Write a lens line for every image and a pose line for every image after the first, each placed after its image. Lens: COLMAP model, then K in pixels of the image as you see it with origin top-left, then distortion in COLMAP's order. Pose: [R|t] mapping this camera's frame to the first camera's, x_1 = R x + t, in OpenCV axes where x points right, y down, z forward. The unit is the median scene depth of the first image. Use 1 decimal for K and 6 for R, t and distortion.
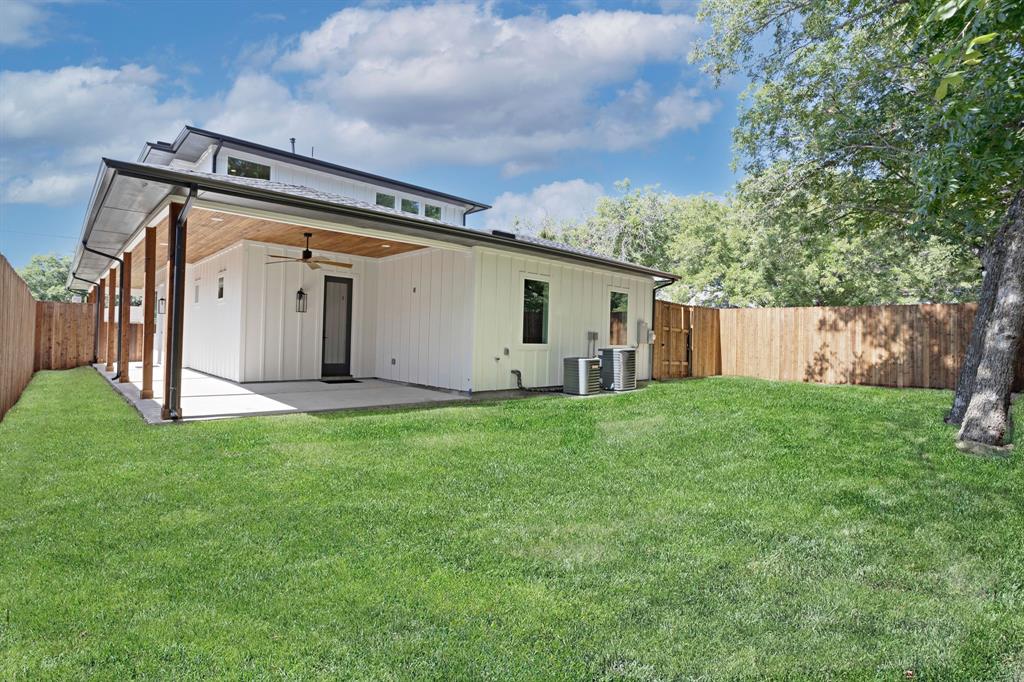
lens RADIAL K [[529.8, 0, 512.0], [0, 529.8, 341.0], [0, 0, 1]] dist [-0.001548, -0.000287]
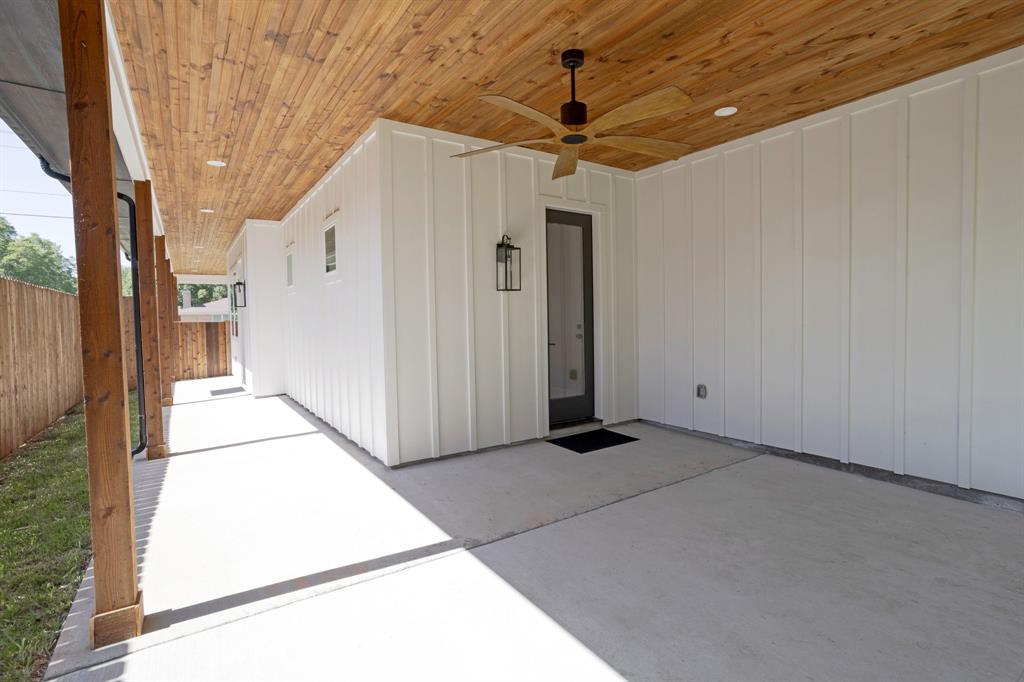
lens RADIAL K [[490.3, 0, 512.0], [0, 490.3, 341.0], [0, 0, 1]] dist [-0.025109, 0.000064]
pose [[0.990423, -0.036780, -0.133076, -0.328445], [0.043593, 0.997864, 0.048651, -0.031340], [0.131003, -0.053986, 0.989911, 0.573170]]
